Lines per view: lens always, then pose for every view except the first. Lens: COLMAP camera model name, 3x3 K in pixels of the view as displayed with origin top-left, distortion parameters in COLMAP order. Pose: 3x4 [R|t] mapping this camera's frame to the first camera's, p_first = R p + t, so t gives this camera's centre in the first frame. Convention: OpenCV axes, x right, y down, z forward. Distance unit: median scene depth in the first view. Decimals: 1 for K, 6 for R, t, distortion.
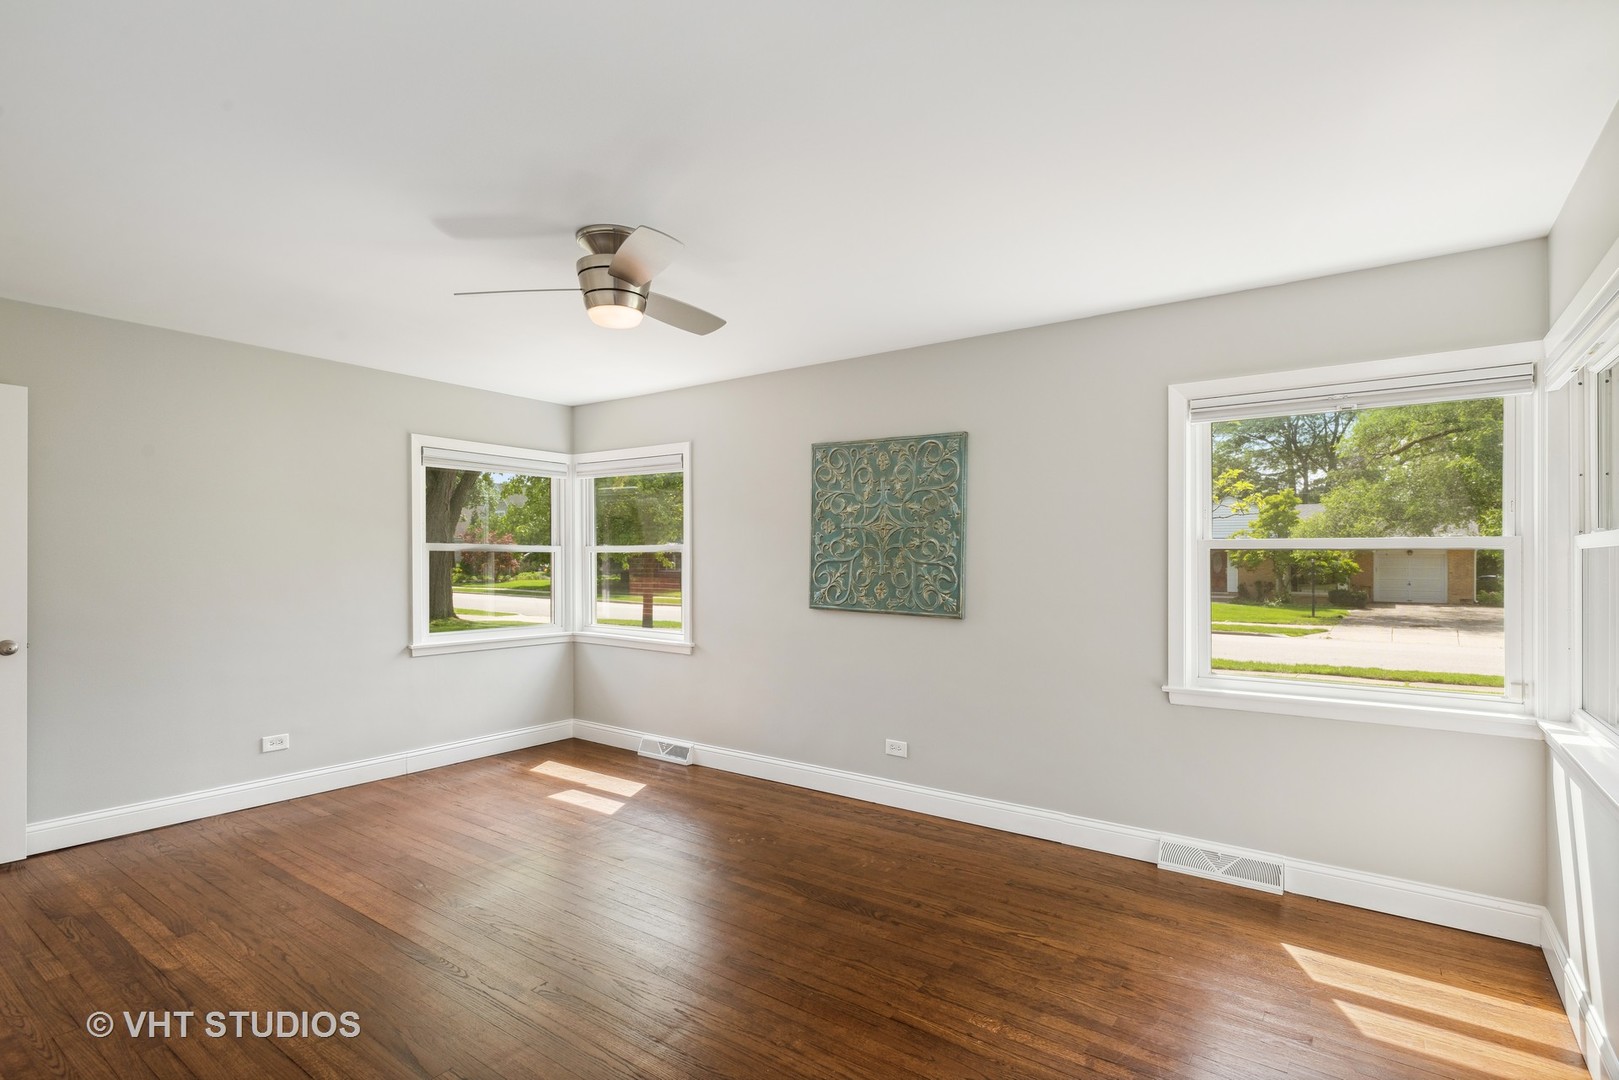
lens RADIAL K [[777.0, 0, 809.6], [0, 777.0, 568.7], [0, 0, 1]] dist [-0.001614, -0.000265]
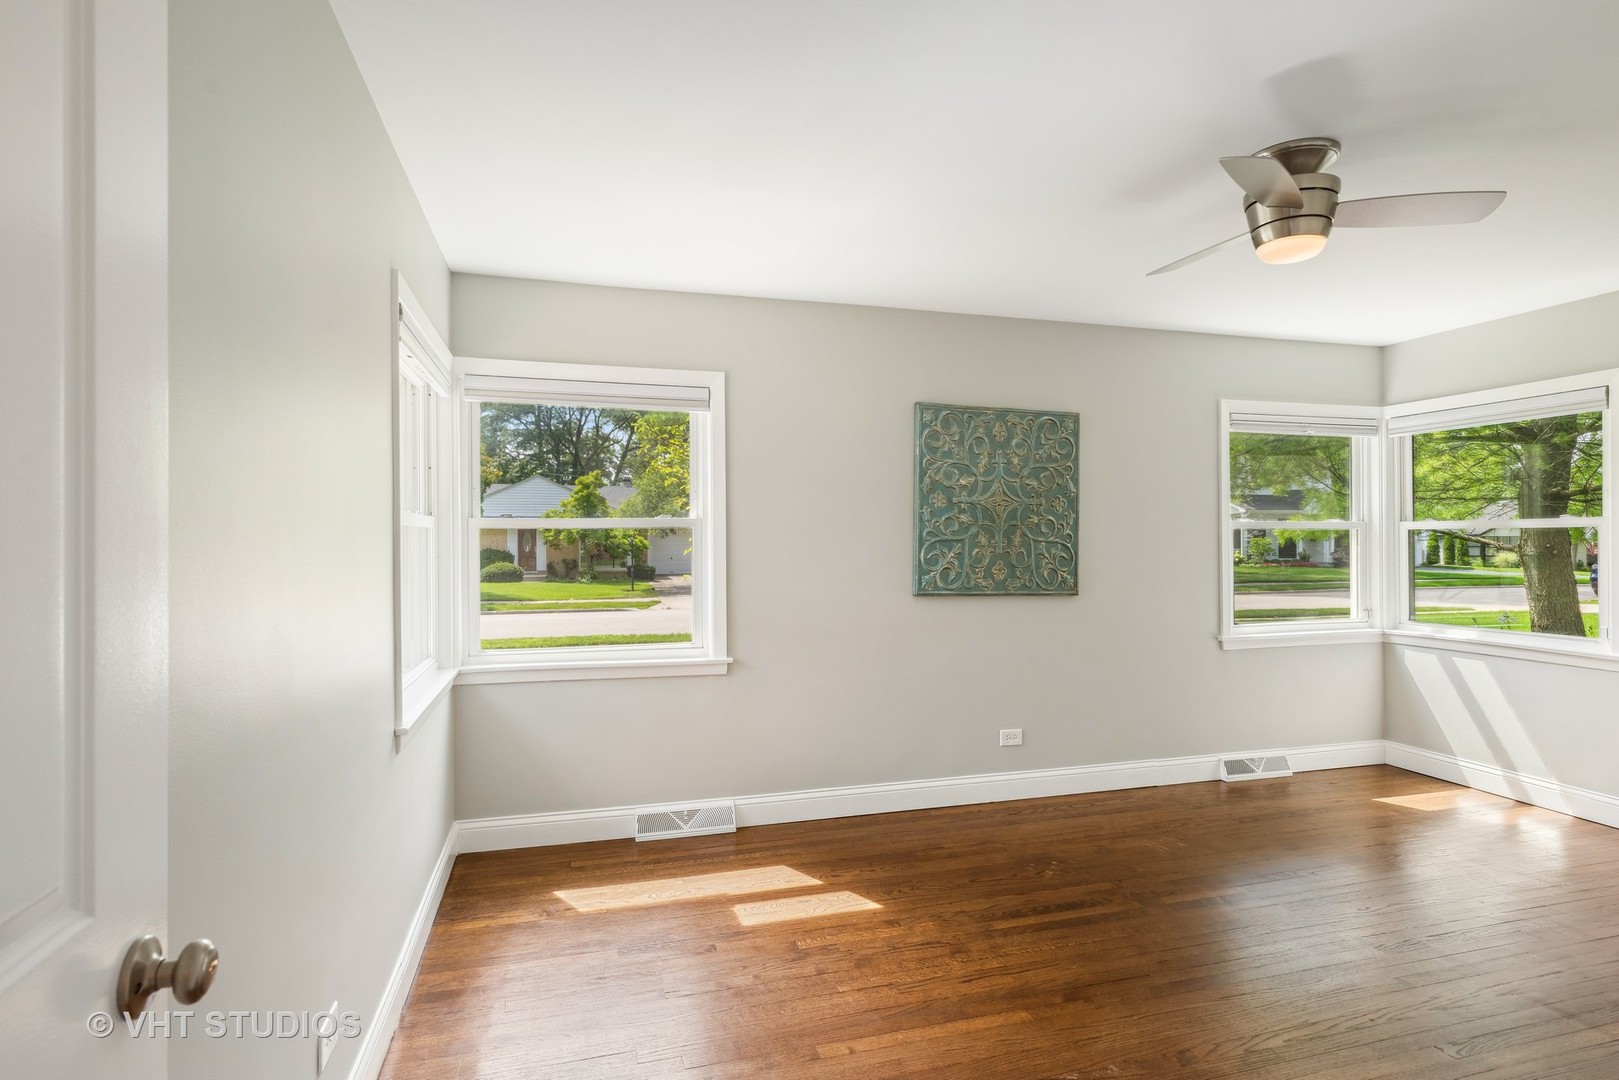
lens RADIAL K [[840.0, 0, 809.5], [0, 840.0, 540.0], [0, 0, 1]] dist [-0.003297, -0.000330]
pose [[0.619631, -0.006054, 0.784870, -0.830346], [0.014078, 0.999895, -0.003402, -0.008868], [-0.784767, 0.013157, 0.619651, 0.549705]]
